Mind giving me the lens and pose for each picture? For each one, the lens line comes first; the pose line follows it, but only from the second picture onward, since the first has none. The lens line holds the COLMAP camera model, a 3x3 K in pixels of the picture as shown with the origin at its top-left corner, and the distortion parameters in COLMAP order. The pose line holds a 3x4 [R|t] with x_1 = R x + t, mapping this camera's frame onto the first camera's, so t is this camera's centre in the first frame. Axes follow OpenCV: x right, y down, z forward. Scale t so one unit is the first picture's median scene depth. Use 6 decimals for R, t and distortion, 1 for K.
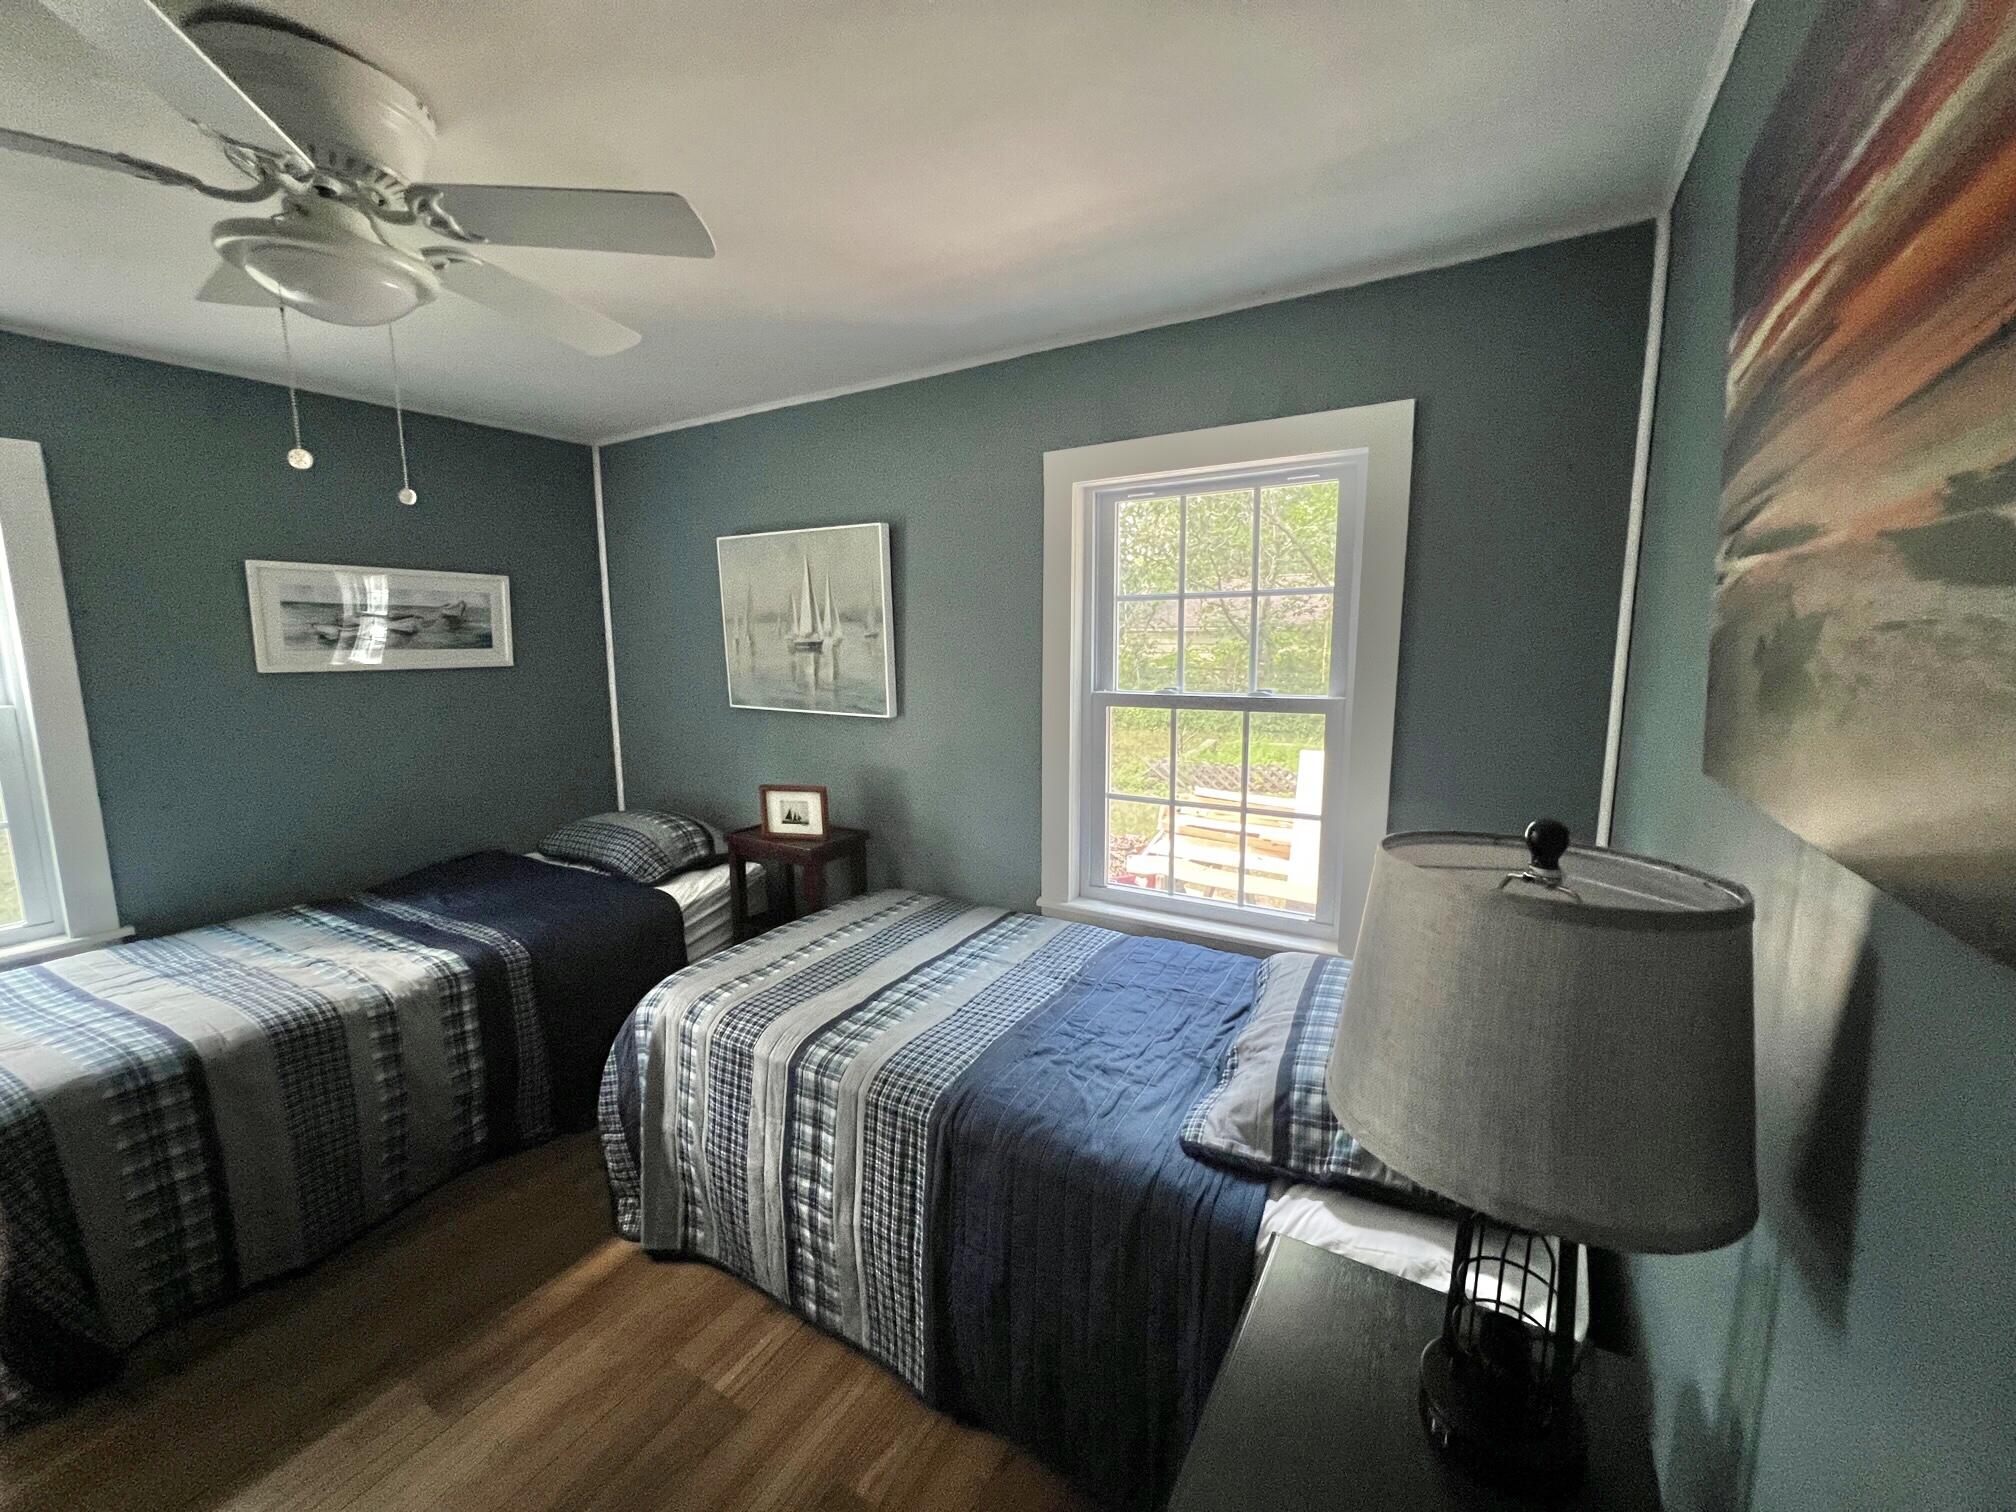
lens RADIAL K [[812.9, 0, 1008.0], [0, 812.9, 756.0], [0, 0, 1]] dist [0.001793, 0.000711]
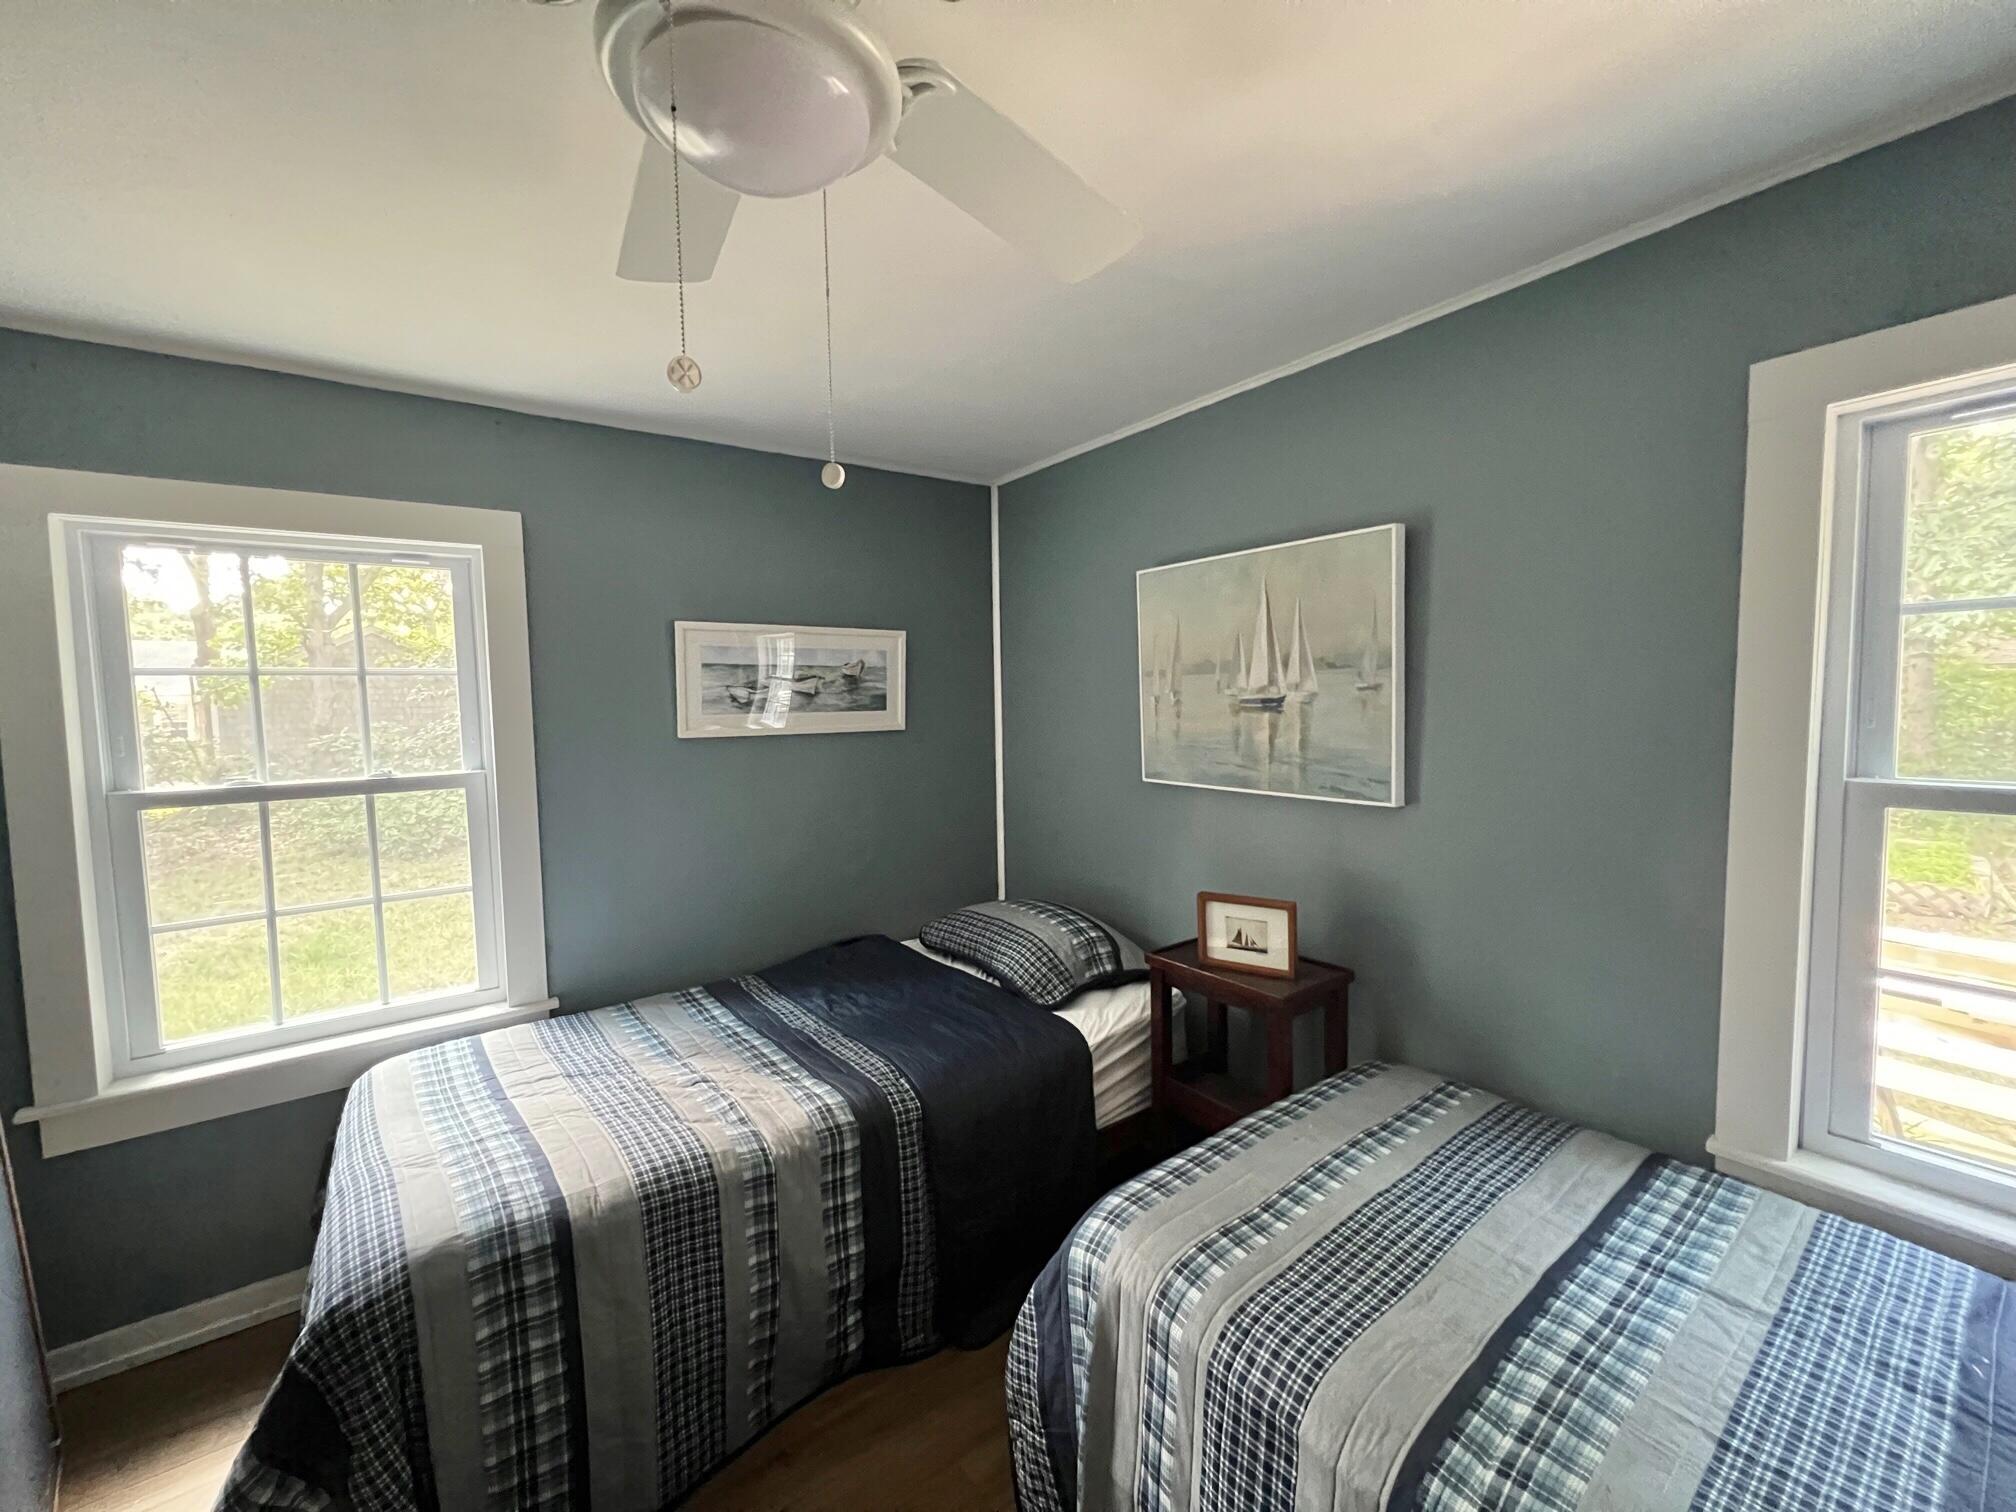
lens RADIAL K [[812.9, 0, 1008.0], [0, 812.9, 756.0], [0, 0, 1]] dist [0.001793, 0.000711]
pose [[0.926499, 0.013228, -0.376066, -0.217938], [-0.040160, 0.997150, -0.063868, -0.038039], [0.374149, 0.074276, 0.924389, 0.283754]]
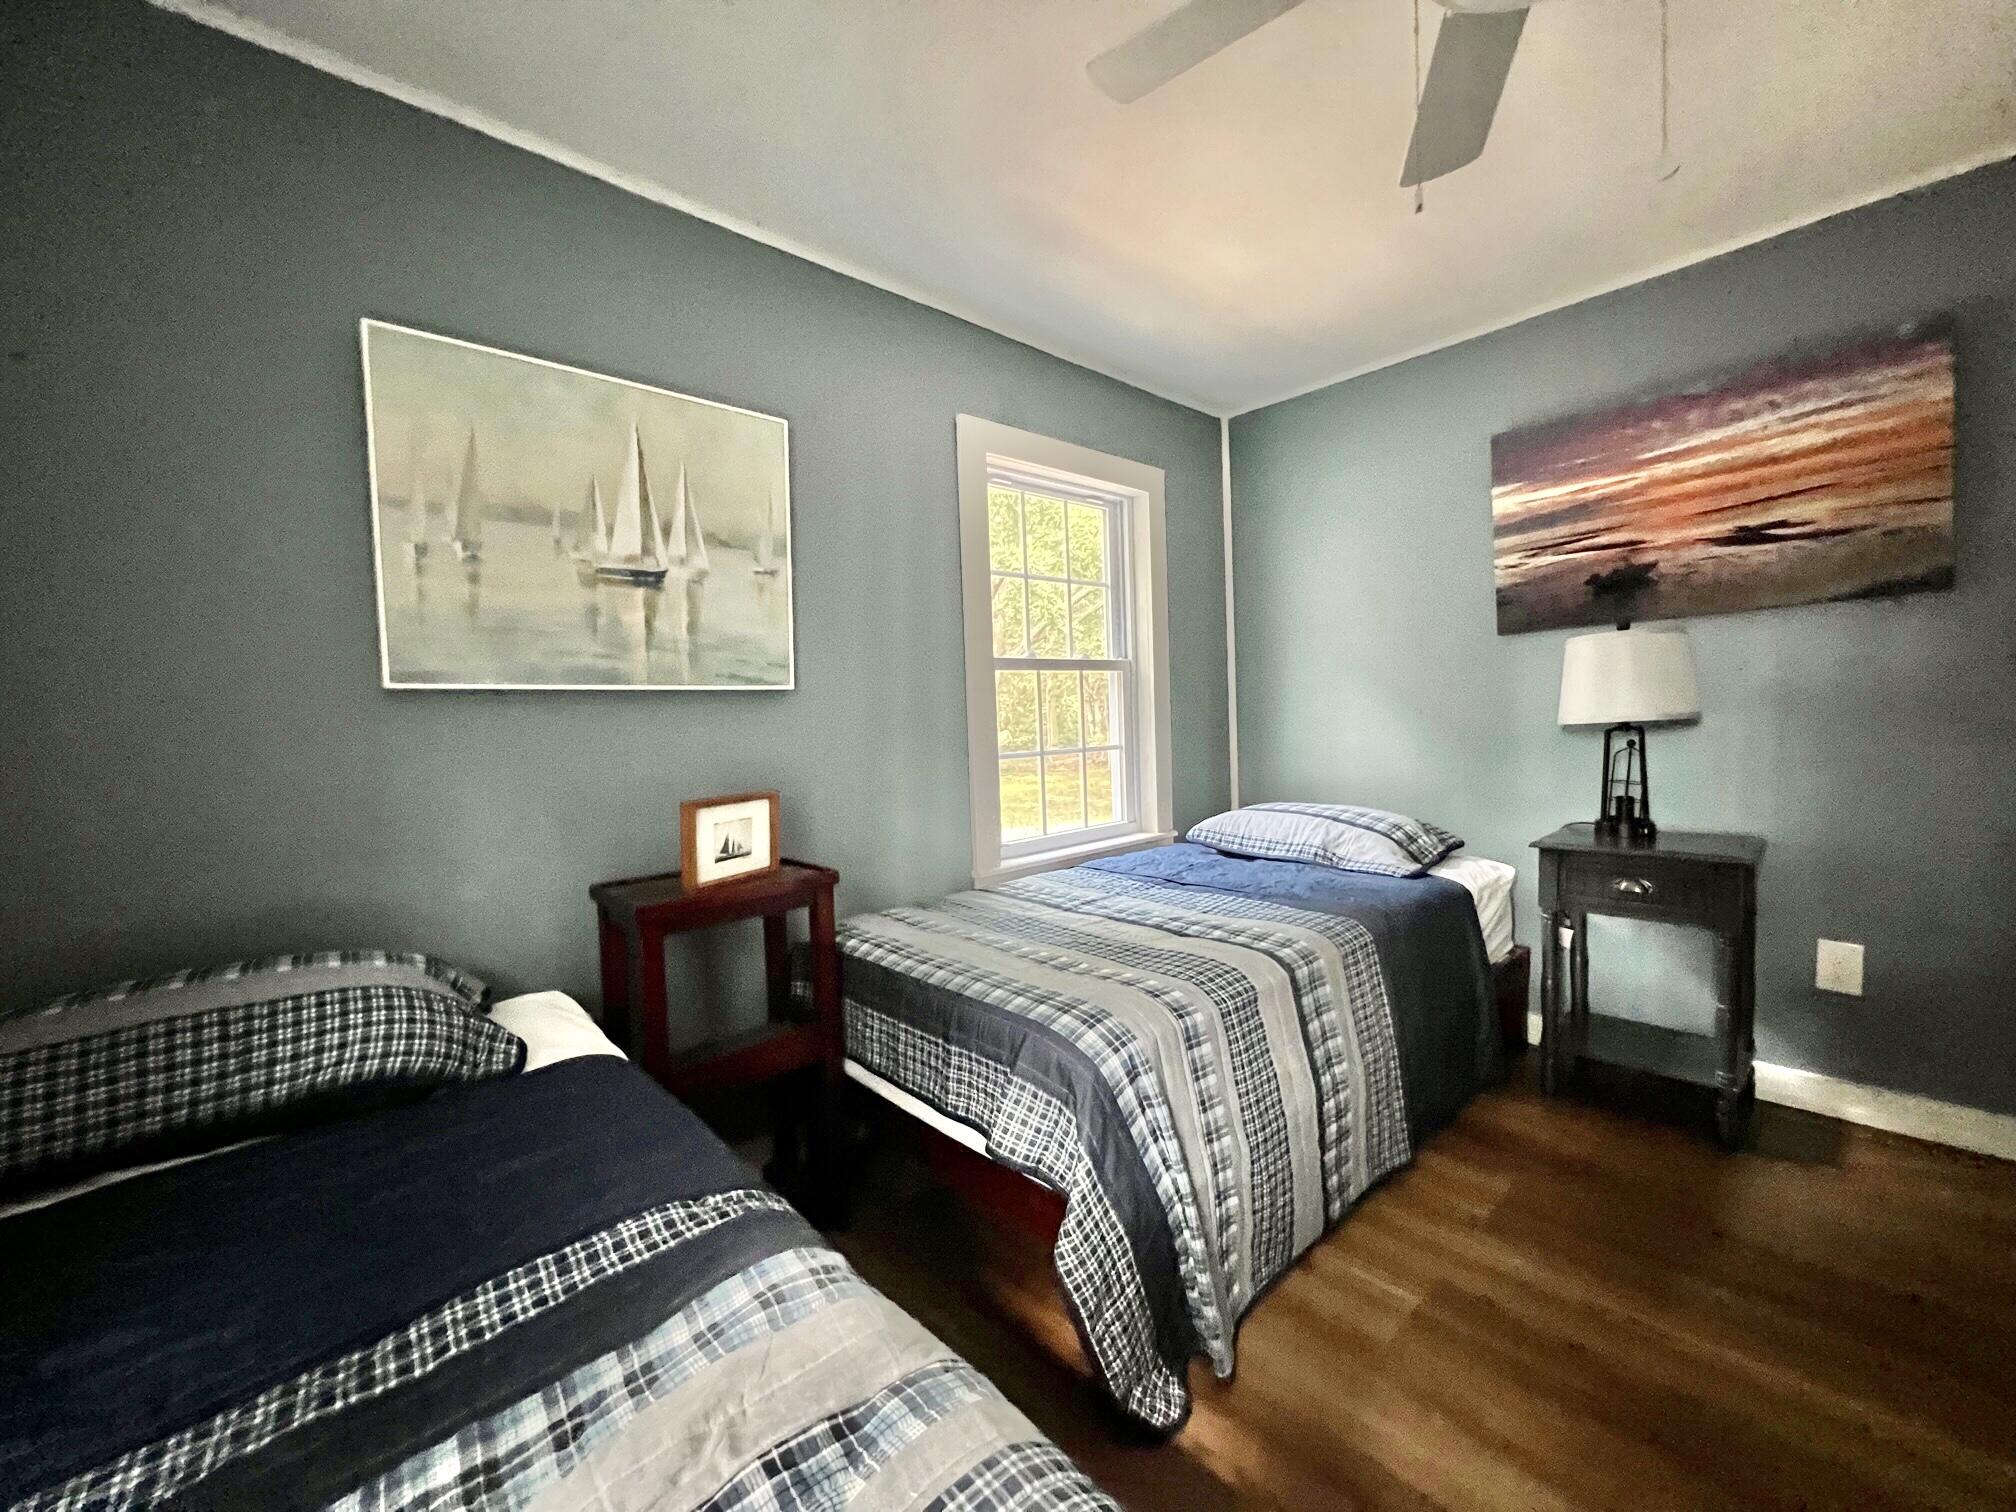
lens RADIAL K [[812.9, 0, 1008.0], [0, 812.9, 756.0], [0, 0, 1]] dist [0.001793, 0.000711]
pose [[0.273229, -0.051909, 0.960548, -0.901670], [0.174653, 0.984624, 0.003530, 0.047636], [-0.945961, 0.166798, 0.278094, 0.720997]]
